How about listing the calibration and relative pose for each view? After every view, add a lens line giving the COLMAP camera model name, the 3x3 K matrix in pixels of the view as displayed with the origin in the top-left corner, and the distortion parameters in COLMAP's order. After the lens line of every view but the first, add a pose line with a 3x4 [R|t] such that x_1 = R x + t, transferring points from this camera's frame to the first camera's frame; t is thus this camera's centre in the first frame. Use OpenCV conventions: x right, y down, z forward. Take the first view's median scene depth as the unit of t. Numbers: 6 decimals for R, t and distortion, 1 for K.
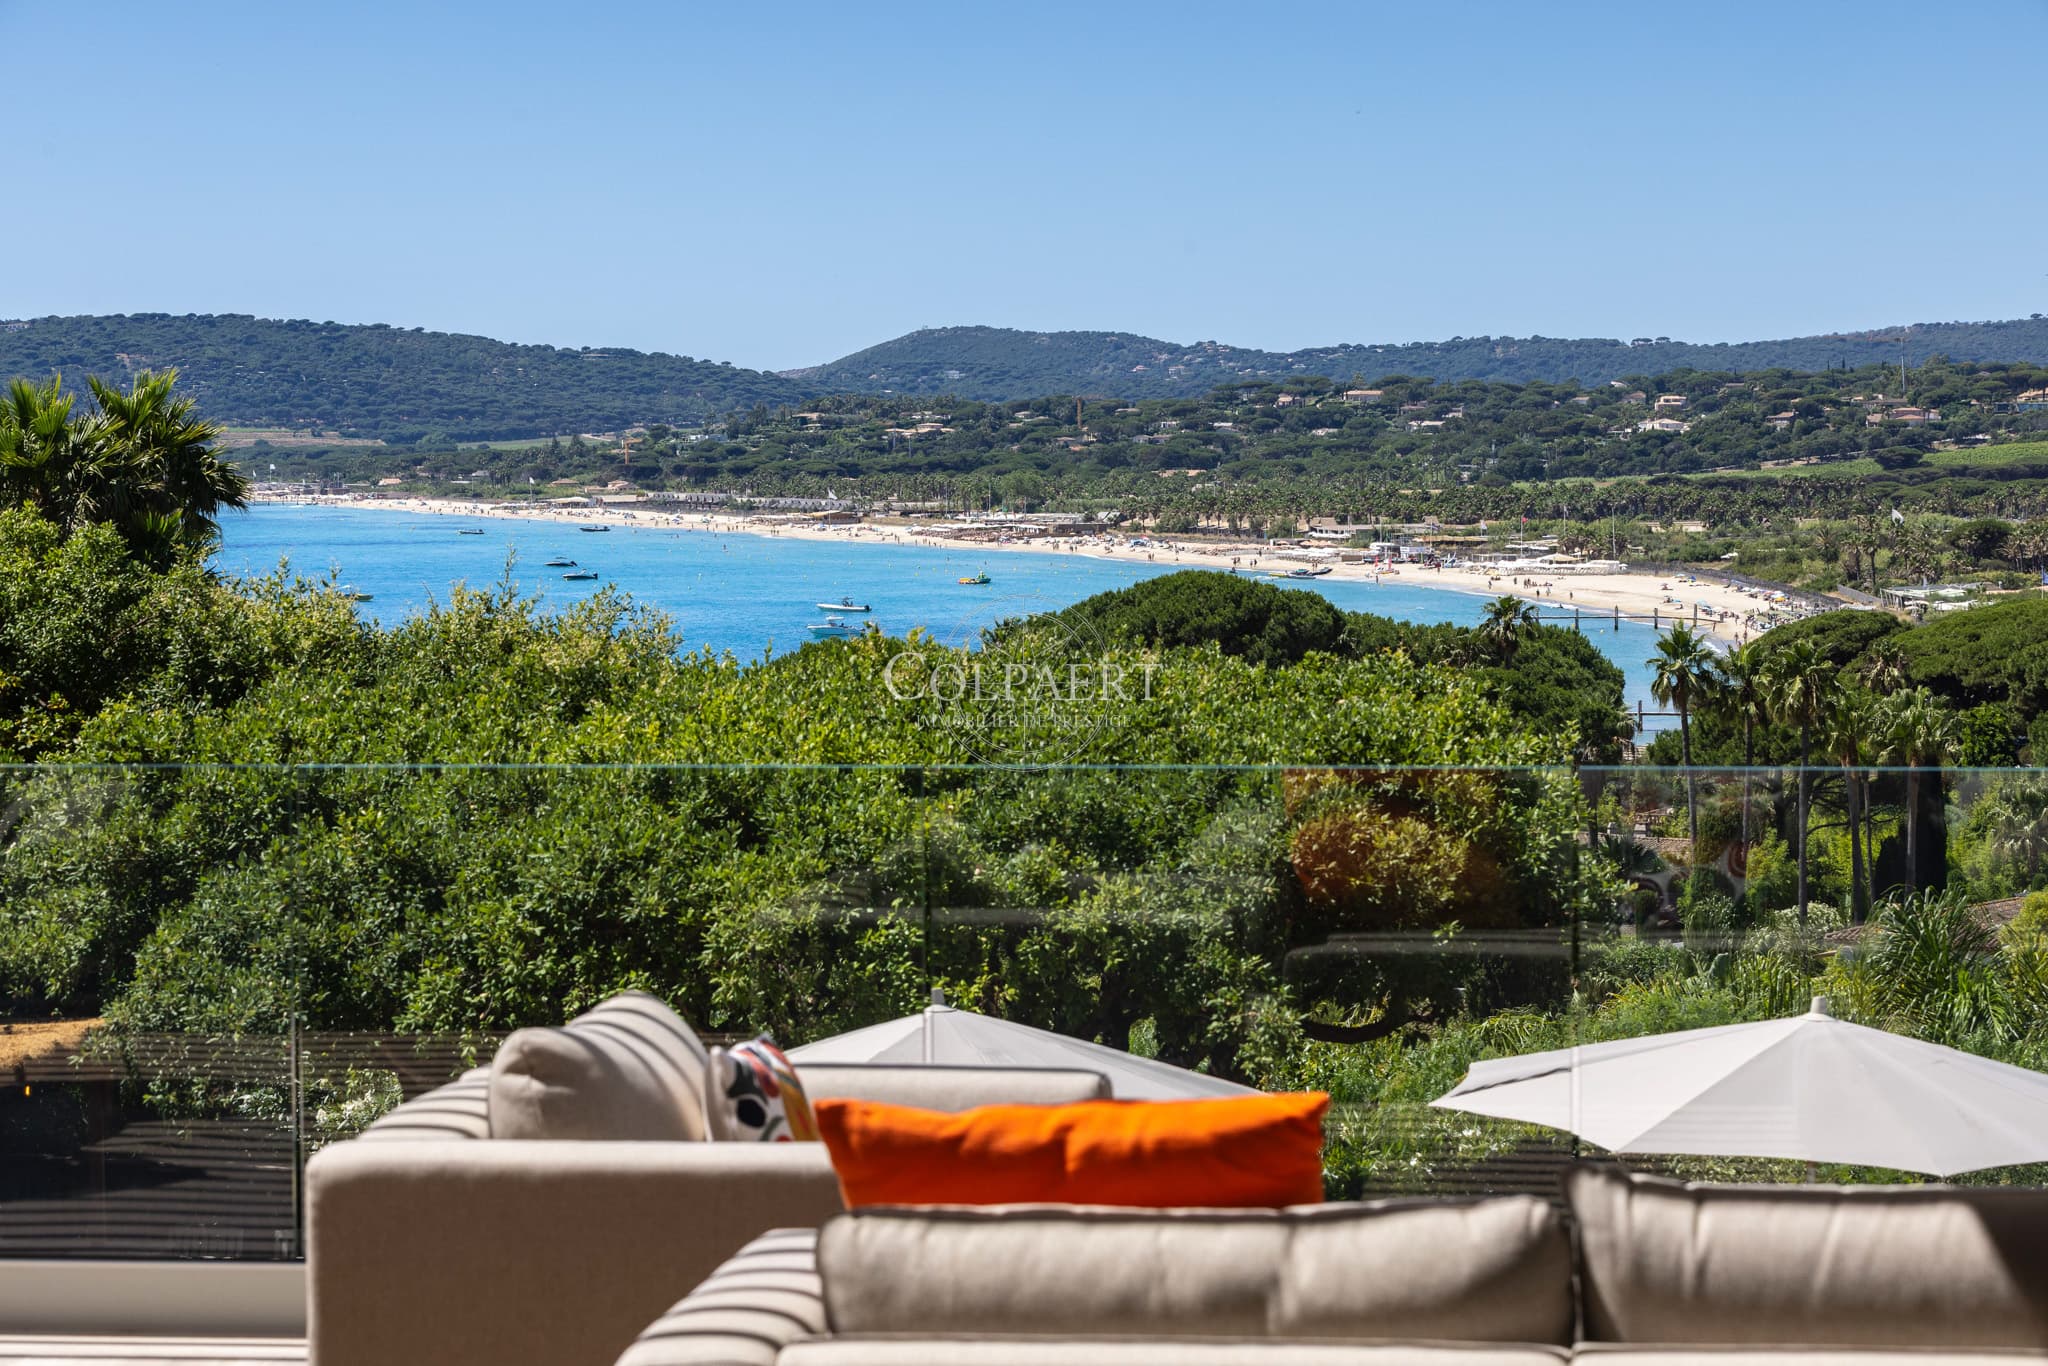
lens RADIAL K [[5814.0, 0, 1024.0], [0, 5814.0, 683.0], [0, 0, 1]] dist [0.027171, -0.558992]
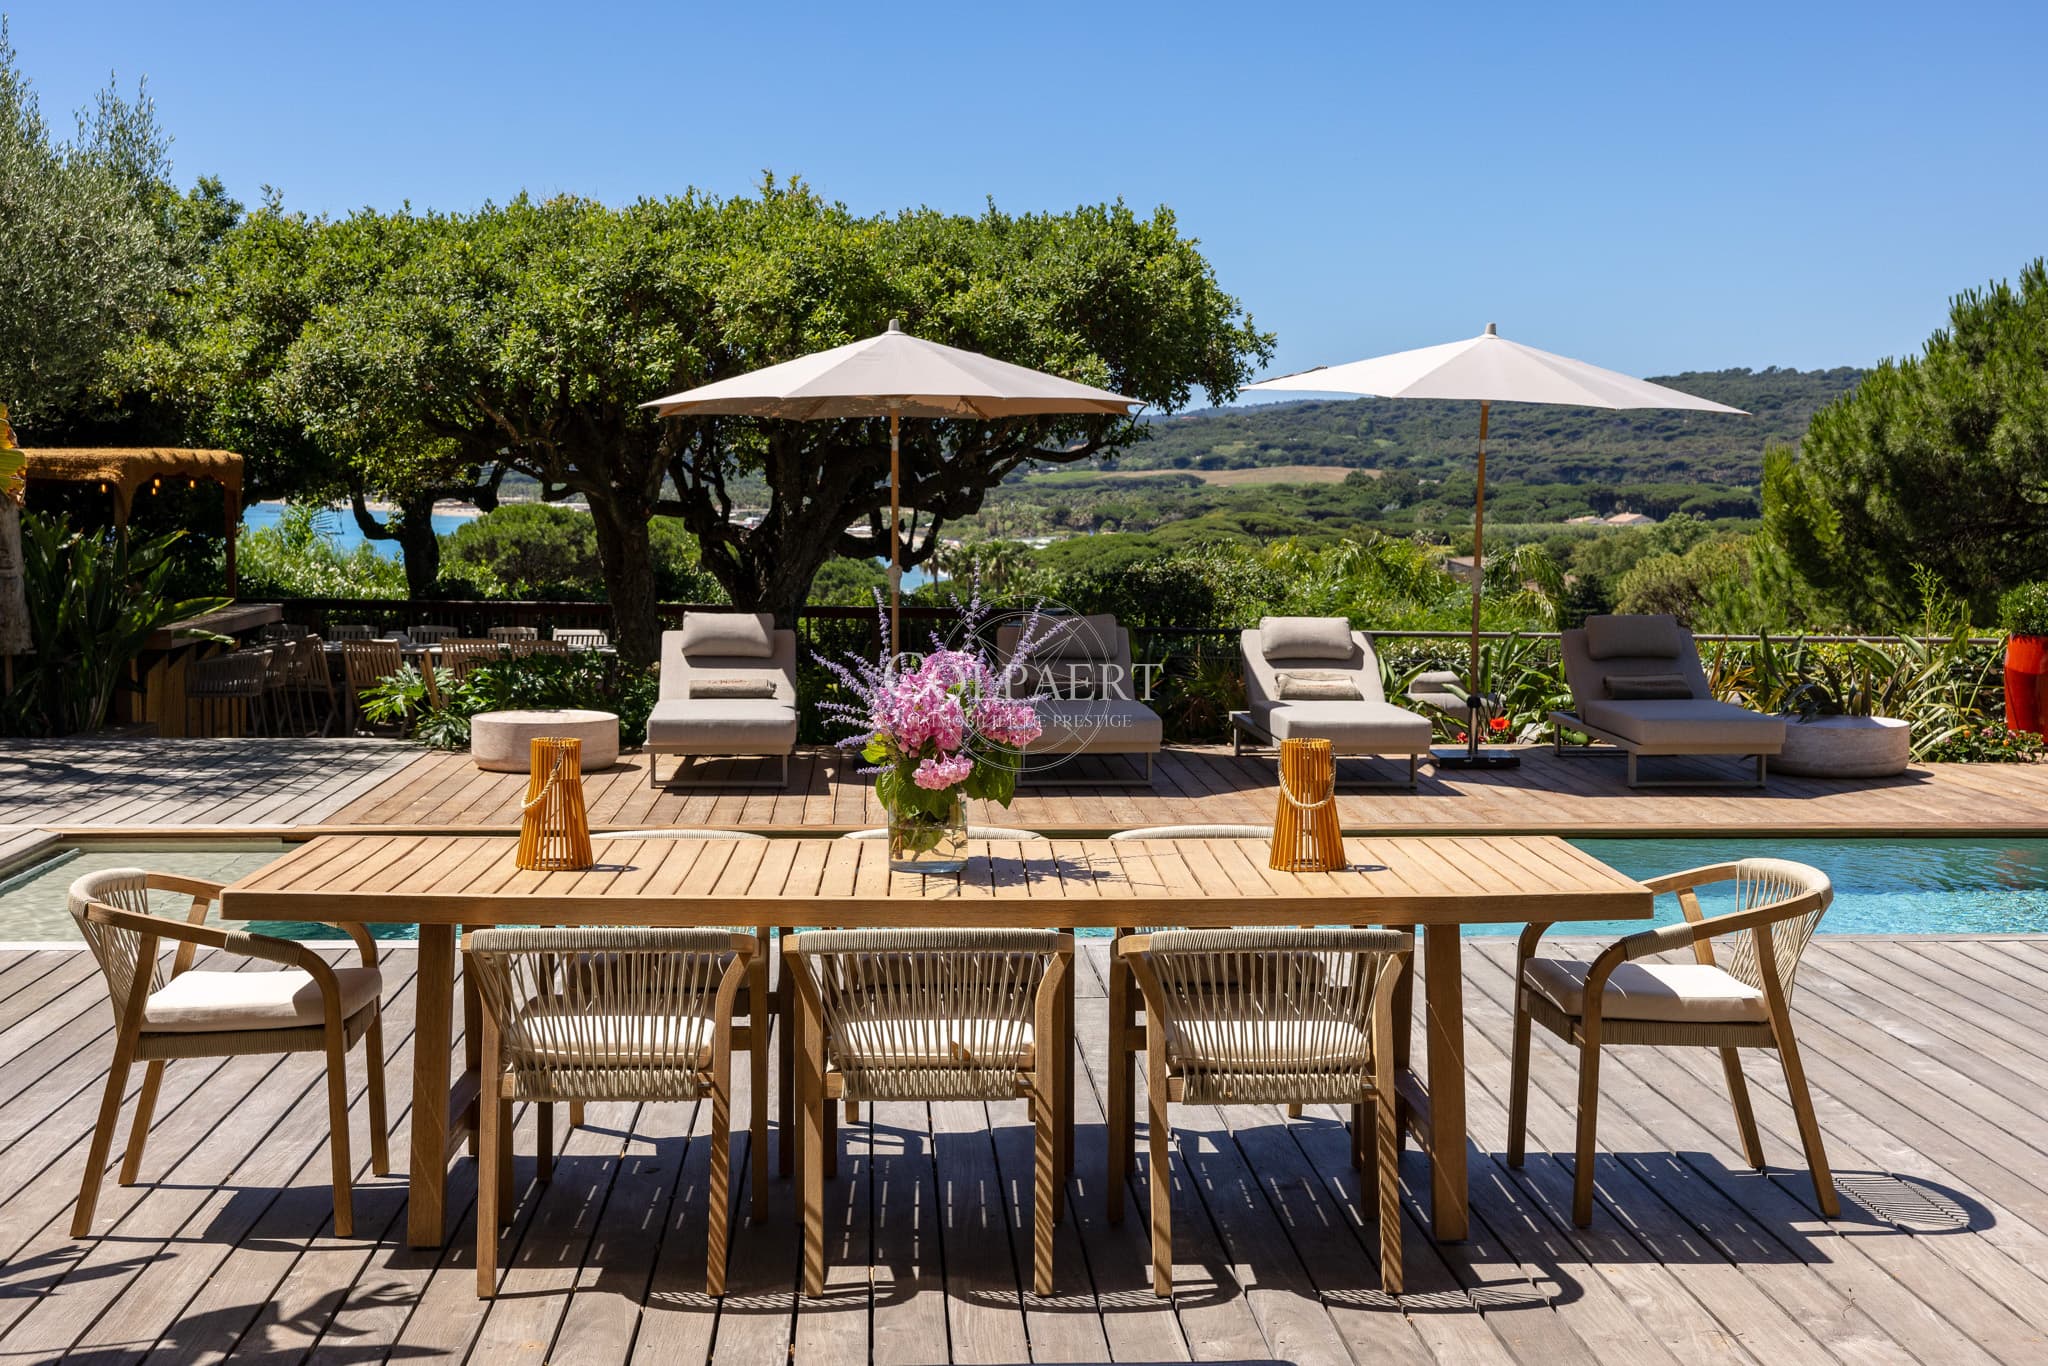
lens RADIAL K [[2917.8, 0, 1024.0], [0, 2917.8, 683.0], [0, 0, 1]] dist [0.023581, 0.118984]
pose [[0.987237, -0.003408, 0.159223, -0.081039], [-0.000659, 0.999675, 0.025482, 0.102680], [-0.159258, -0.025262, 0.986914, 0.225900]]
